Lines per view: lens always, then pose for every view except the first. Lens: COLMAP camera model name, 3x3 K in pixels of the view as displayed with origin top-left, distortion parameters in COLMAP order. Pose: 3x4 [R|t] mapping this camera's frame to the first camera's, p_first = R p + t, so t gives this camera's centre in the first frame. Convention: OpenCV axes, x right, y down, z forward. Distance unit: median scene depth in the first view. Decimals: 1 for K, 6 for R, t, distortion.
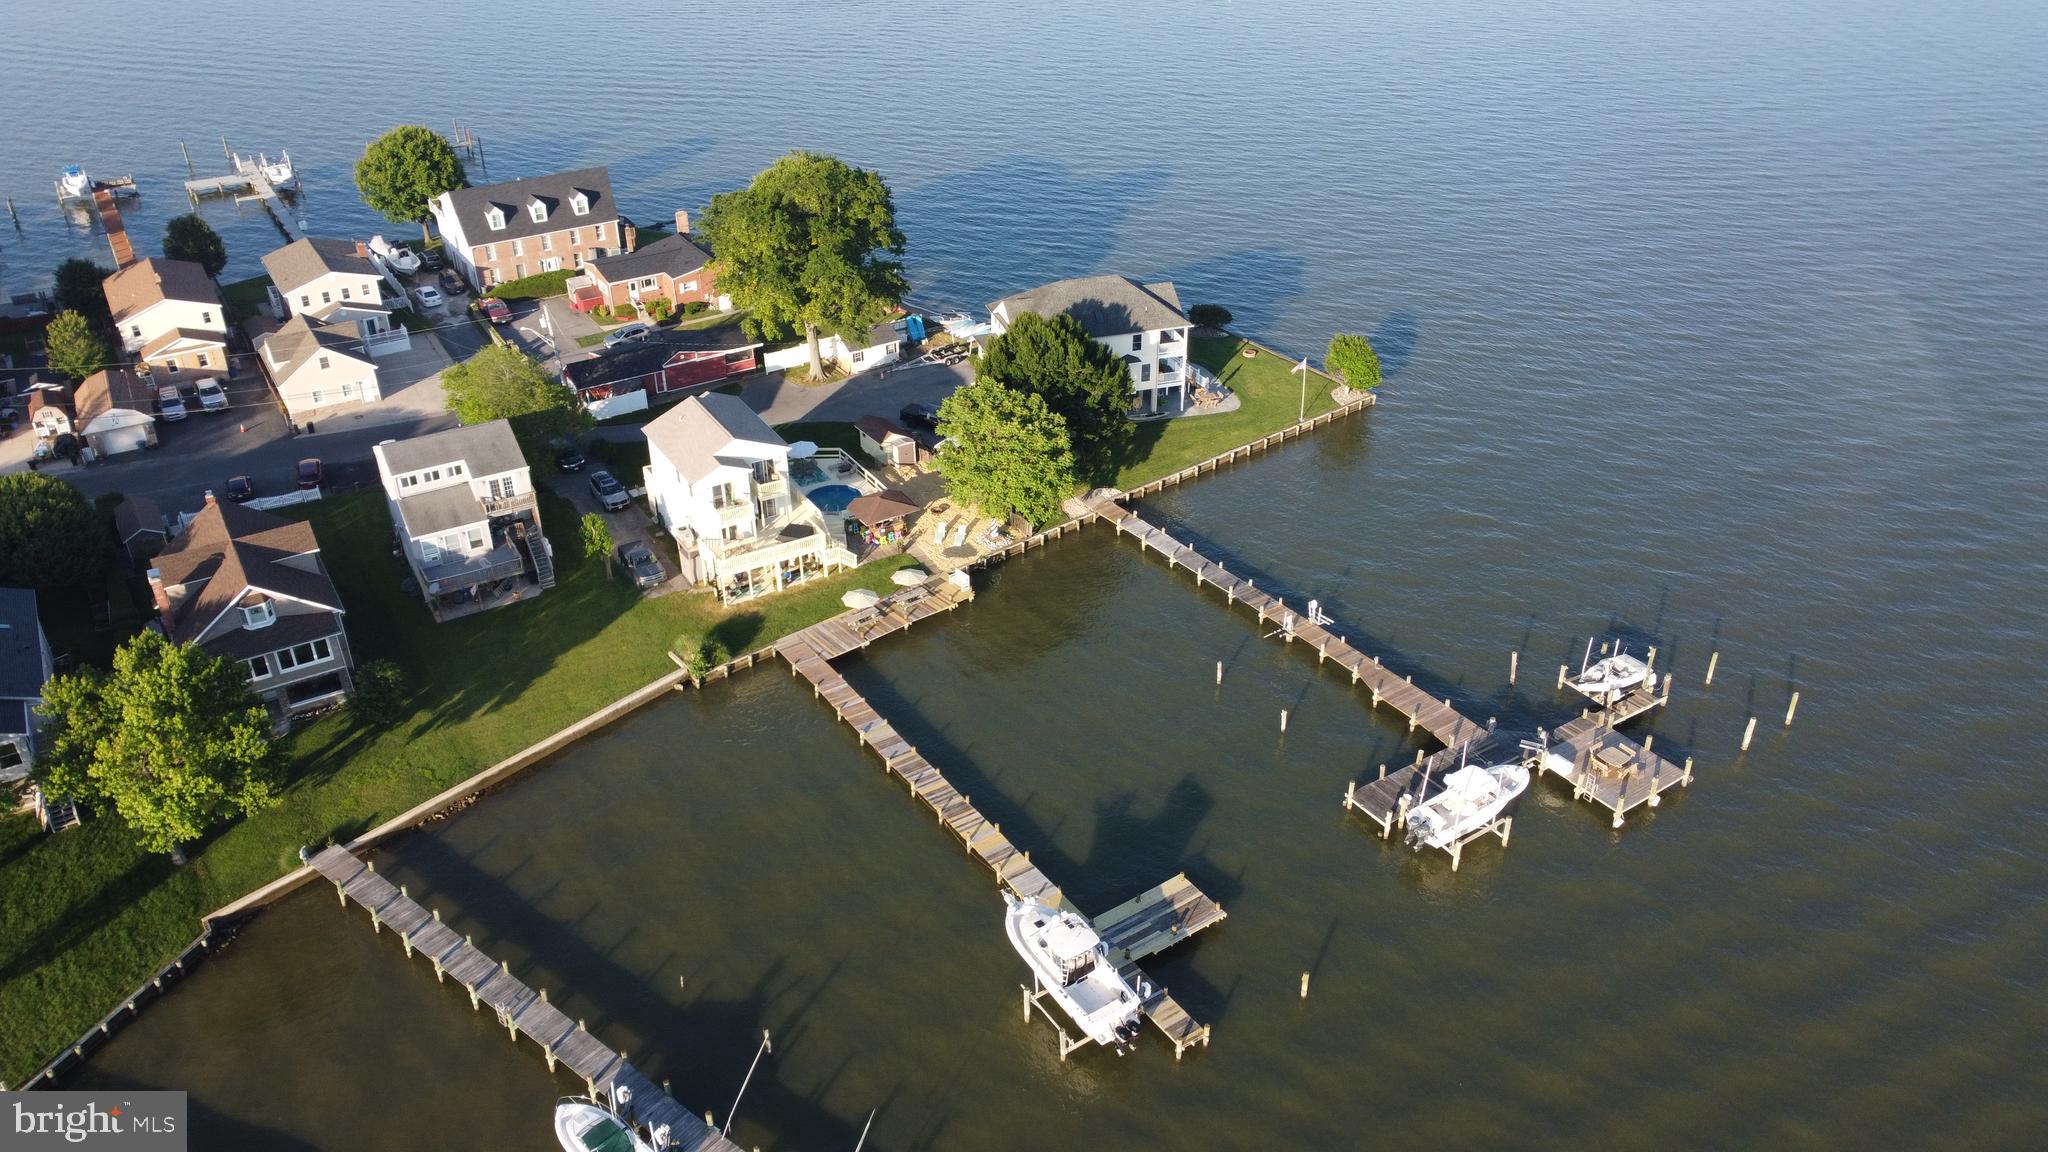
lens RADIAL K [[1551.4, 0, 1020.7], [0, 1551.4, 577.1], [0, 0, 1]] dist [0.002267, -0.000609]
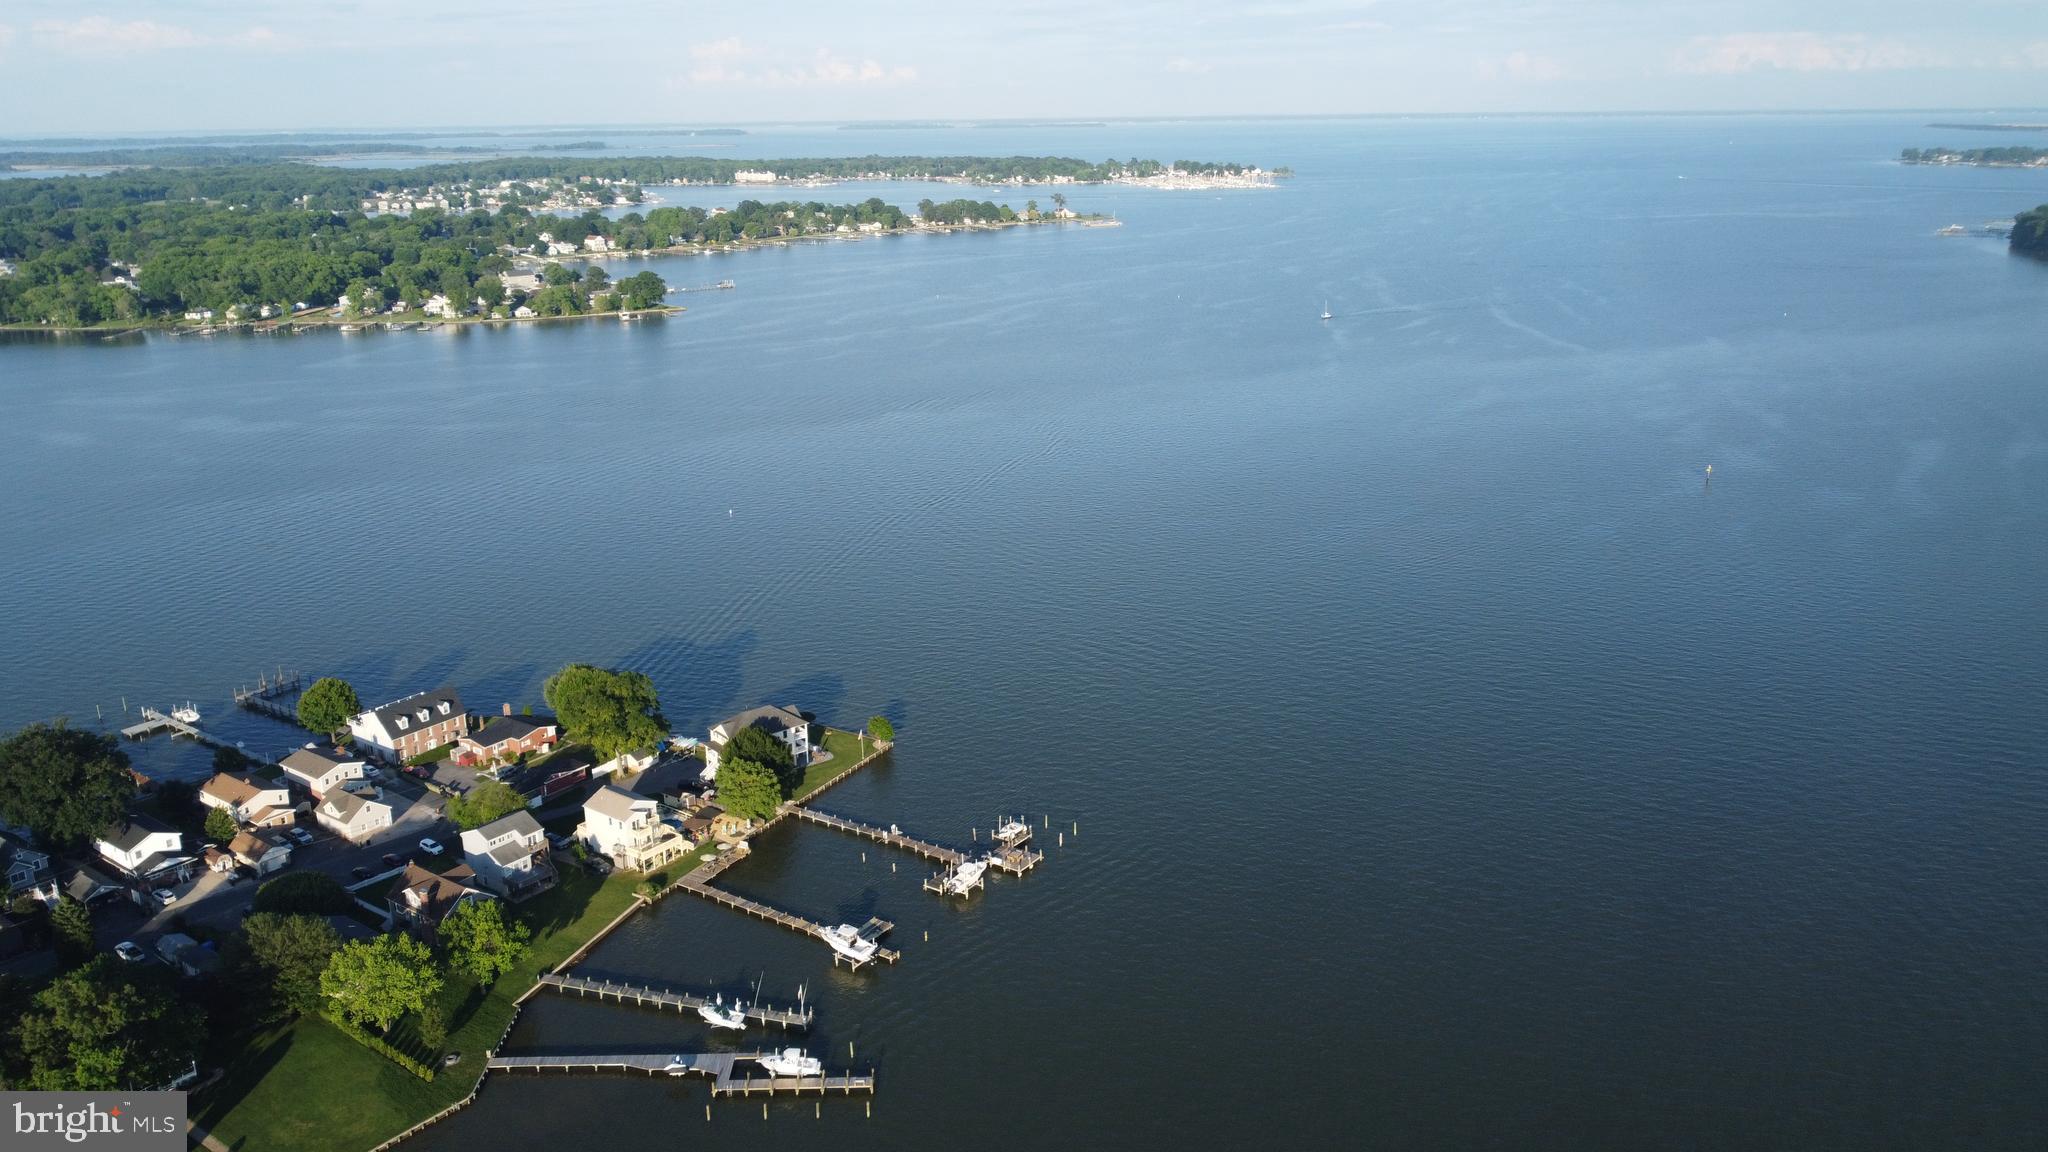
lens RADIAL K [[1549.9, 0, 1024.0], [0, 1549.9, 576.0], [0, 0, 1]] dist [0.003402, 0.002046]
pose [[0.925872, -0.112808, 0.360604, -0.439878], [0.198346, 0.957424, -0.209756, 0.185265], [-0.321589, 0.265731, 0.908828, -1.337805]]
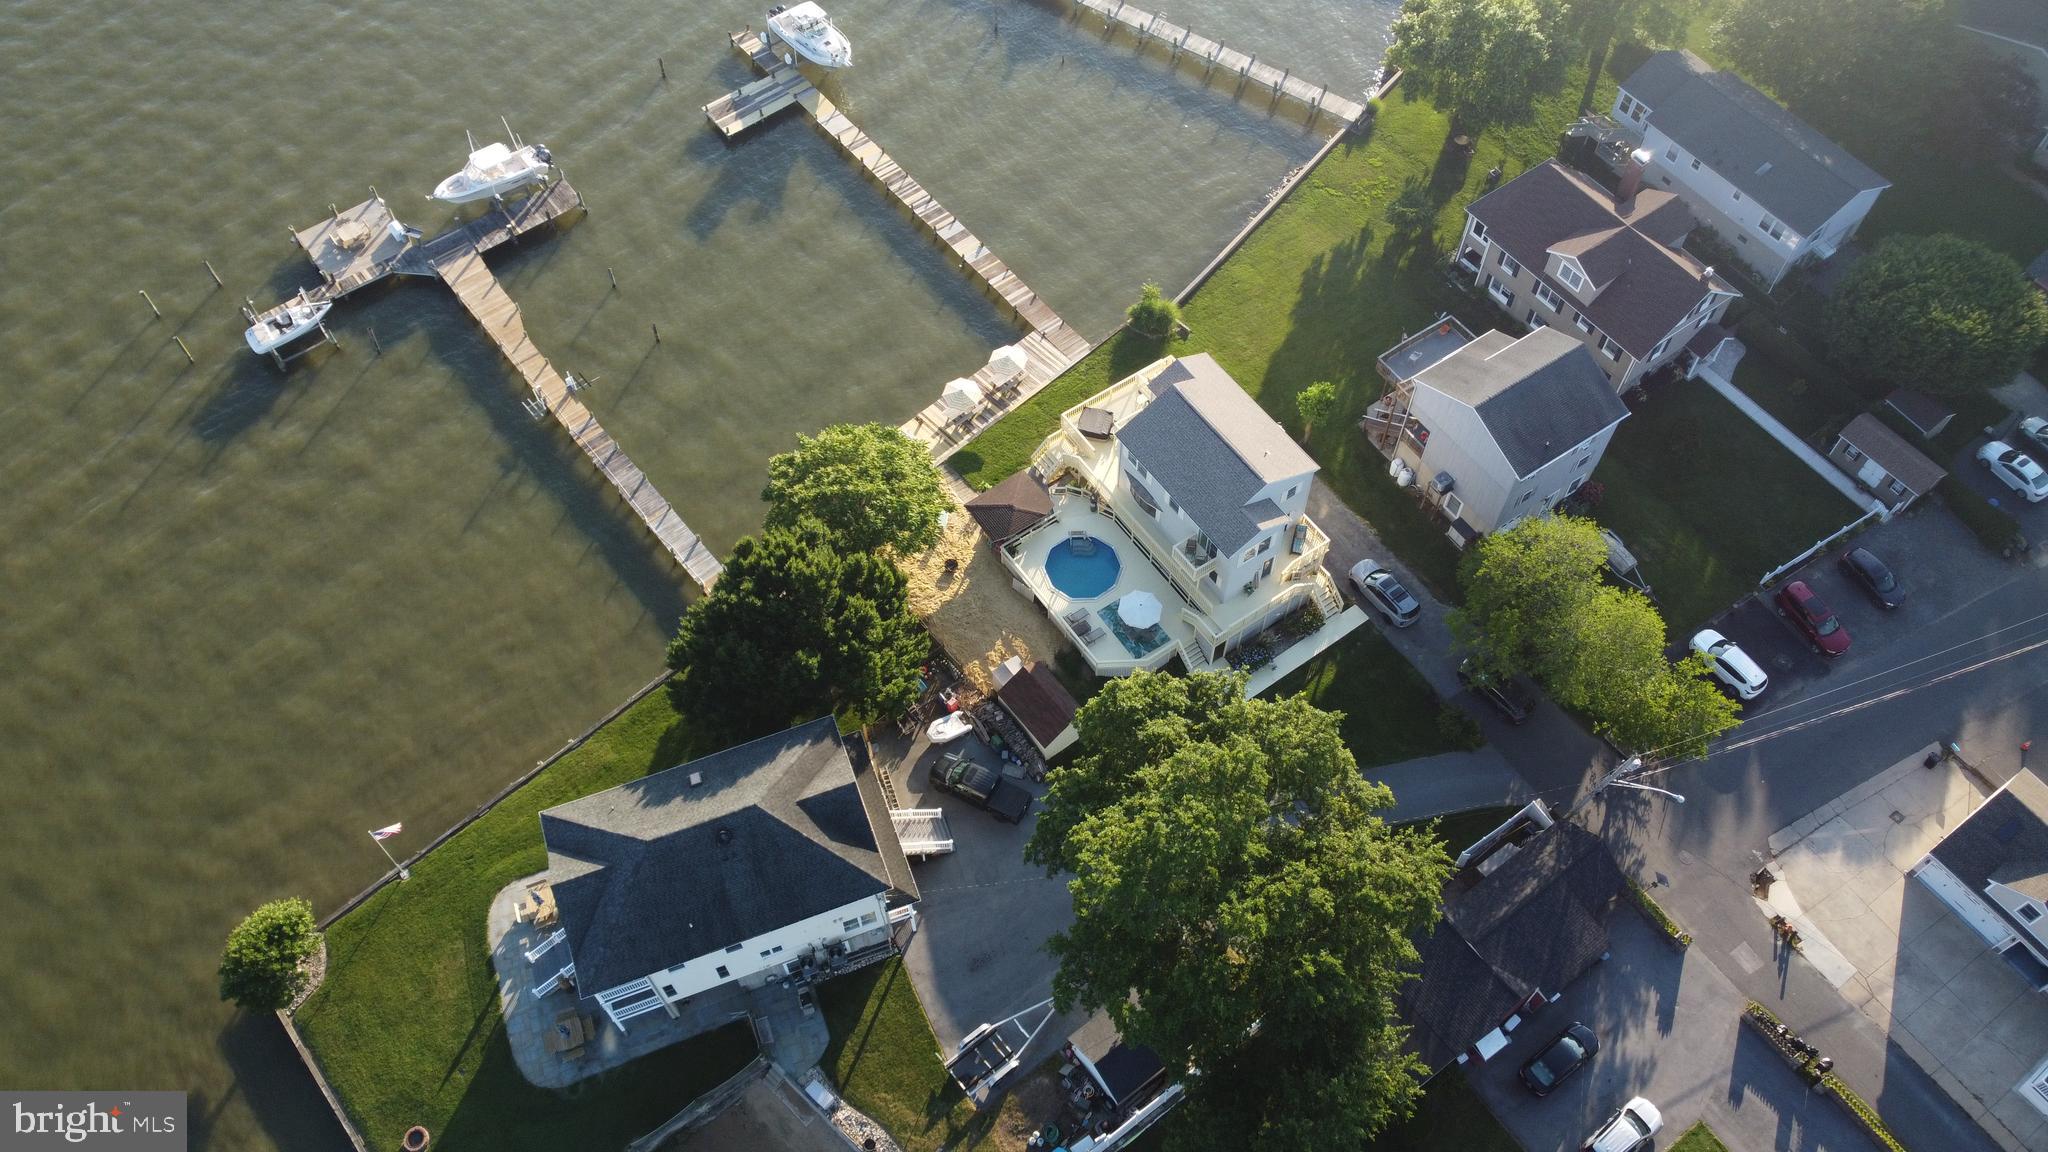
lens RADIAL K [[1549.9, 0, 1024.0], [0, 1549.9, 576.0], [0, 0, 1]] dist [0.003402, 0.002046]
pose [[-0.997933, 0.058953, -0.025581, -0.077617], [-0.024338, 0.021708, 0.999468, -0.914071], [0.059477, 0.998025, -0.020228, 1.109086]]
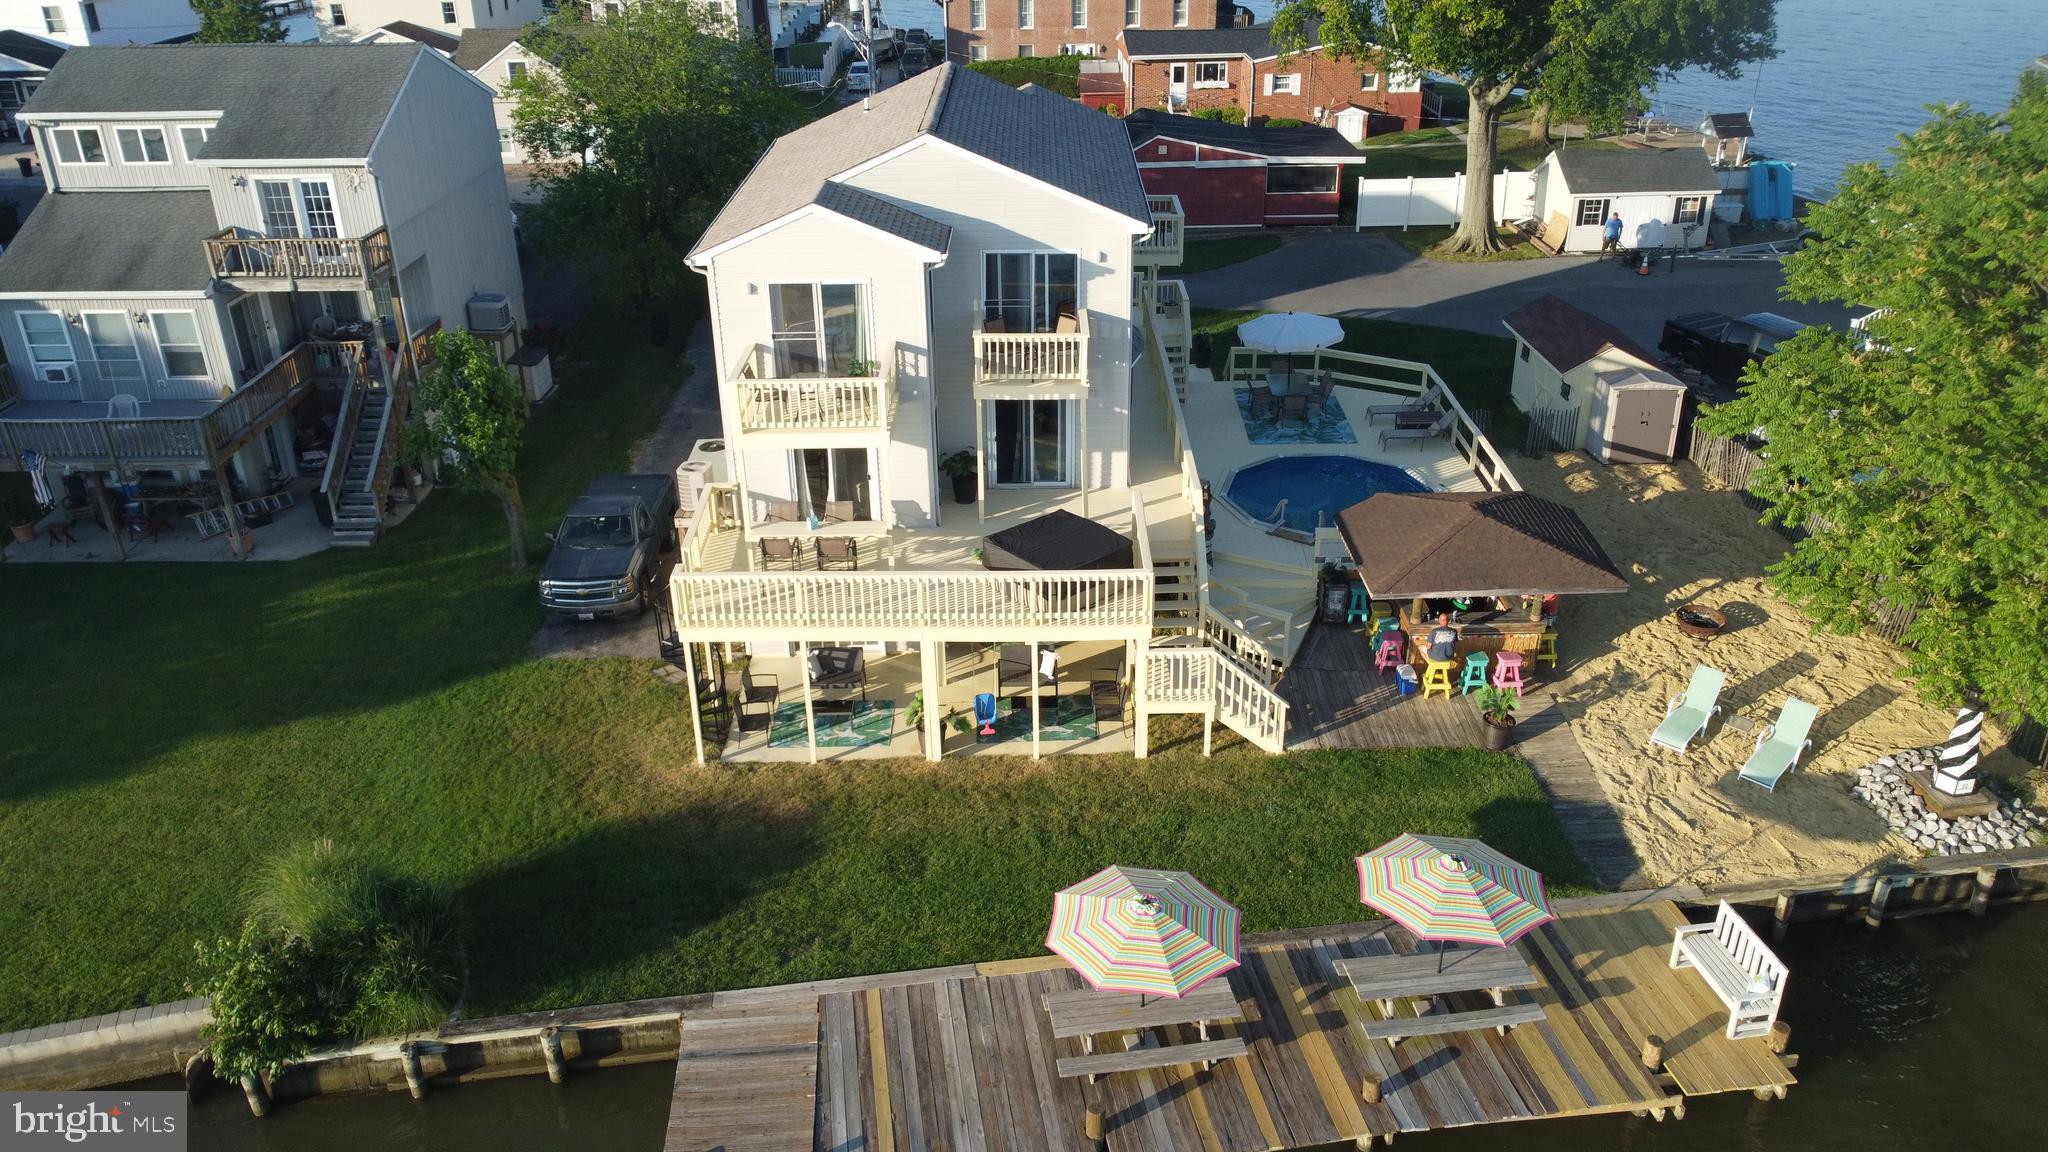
lens RADIAL K [[1553.4, 0, 1024.0], [0, 1553.4, 576.0], [0, 0, 1]] dist [-0.004208, 0.004978]
pose [[0.858295, 0.227130, -0.460153, -0.037336], [-0.259458, 0.965727, -0.007270, -0.021235], [0.442731, 0.125631, 0.887810, 0.788466]]
